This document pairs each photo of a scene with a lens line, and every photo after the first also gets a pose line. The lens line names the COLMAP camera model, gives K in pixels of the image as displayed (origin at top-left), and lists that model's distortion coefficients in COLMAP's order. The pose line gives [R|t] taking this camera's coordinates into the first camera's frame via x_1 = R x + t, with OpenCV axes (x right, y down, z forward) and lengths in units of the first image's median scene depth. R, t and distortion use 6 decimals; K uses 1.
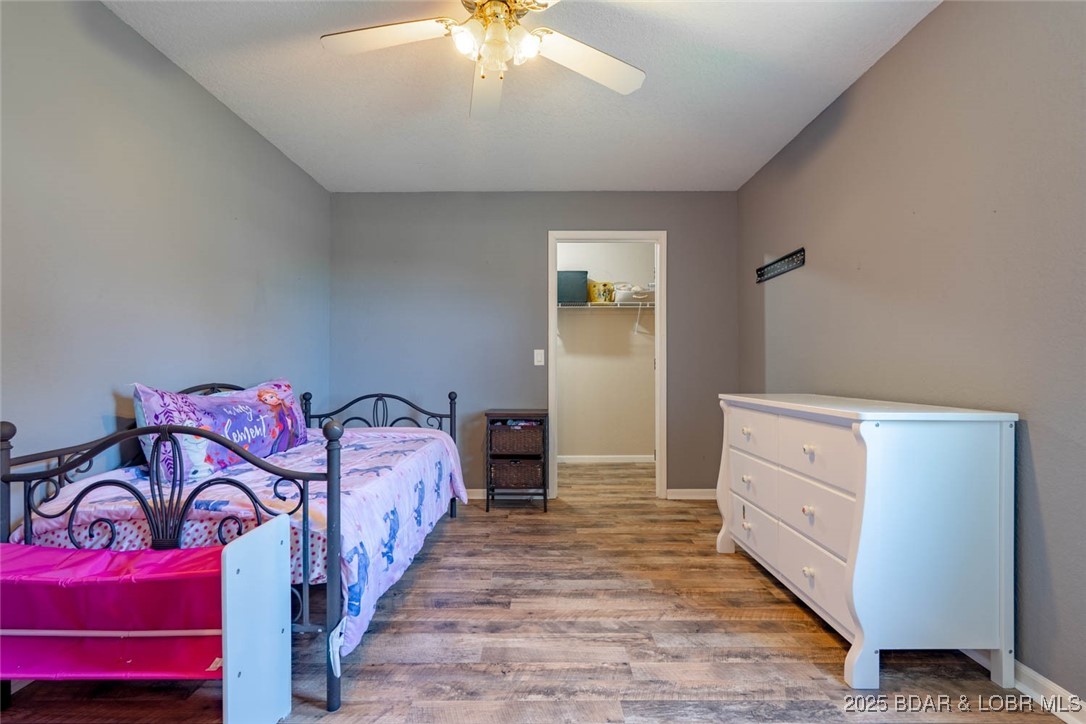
lens RADIAL K [[491.8, 0, 545.2], [0, 491.8, 362.7], [0, 0, 1]] dist [-0.001539, -0.000661]
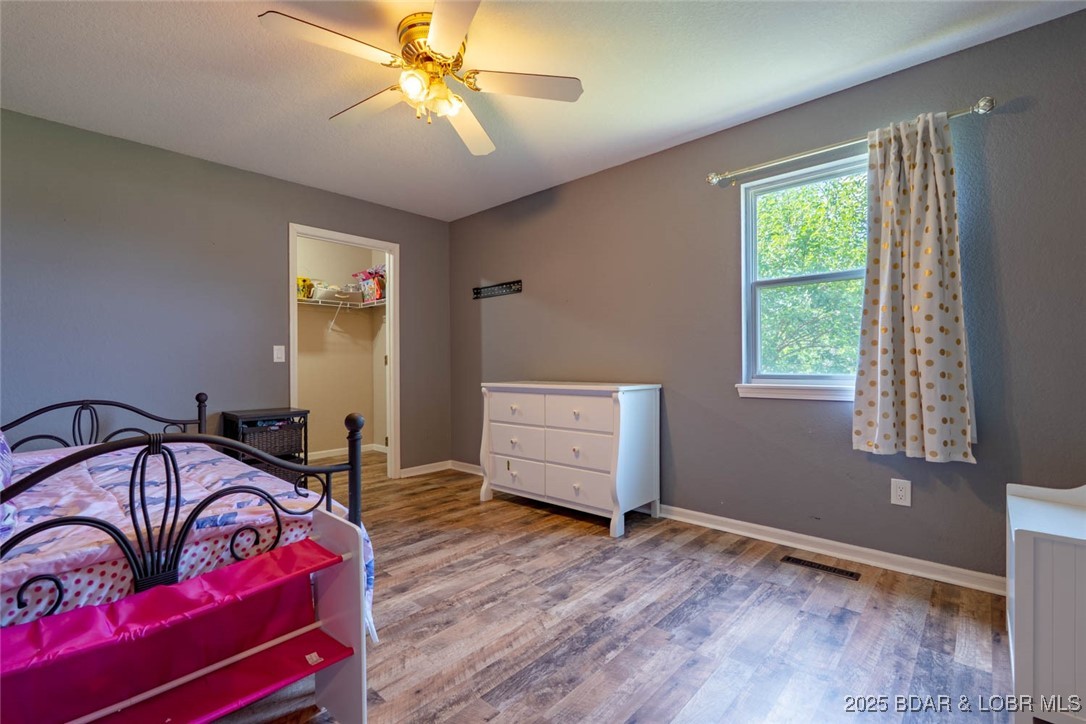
lens RADIAL K [[478.2, 0, 543.4], [0, 478.2, 362.4], [0, 0, 1]] dist [-0.002239, 0.000016]
pose [[0.676900, -0.001716, 0.736073, -0.775820], [-0.001955, 0.999990, 0.004129, 0.002675], [-0.736072, -0.004234, 0.676890, -0.002951]]
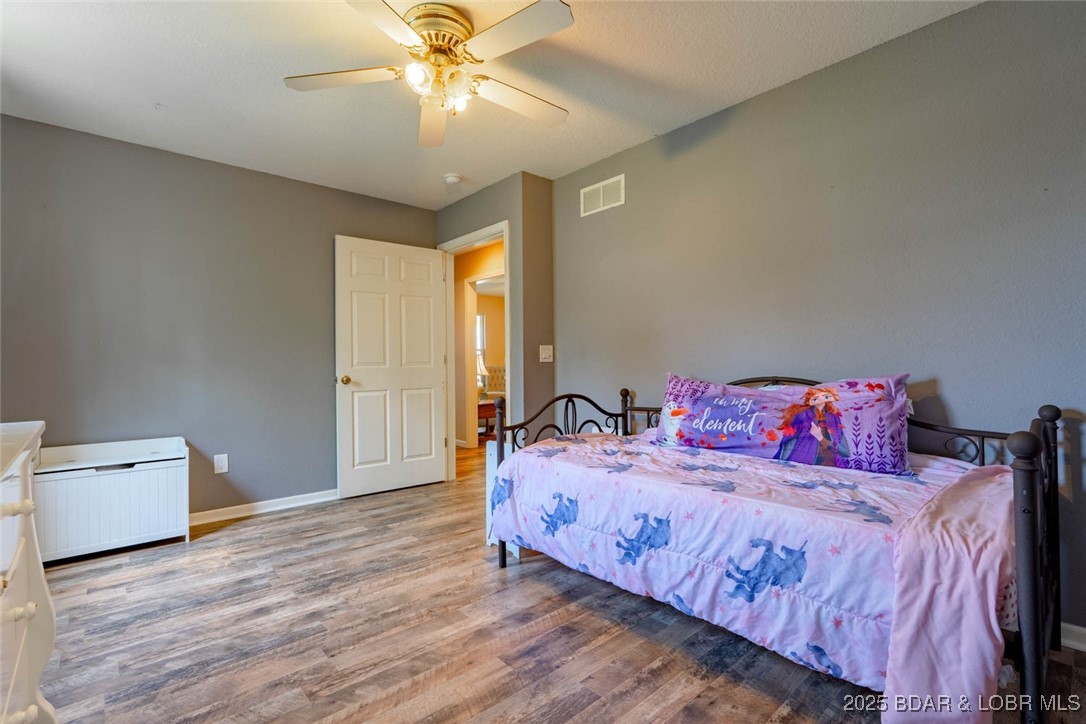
lens RADIAL K [[494.8, 0, 549.3], [0, 494.8, 364.2], [0, 0, 1]] dist [-0.003936, -0.000737]
pose [[-0.739588, 0.007410, -0.673019, 0.500890], [0.018839, 0.999776, -0.009694, 0.022183], [0.672796, -0.019849, -0.739561, 2.014951]]
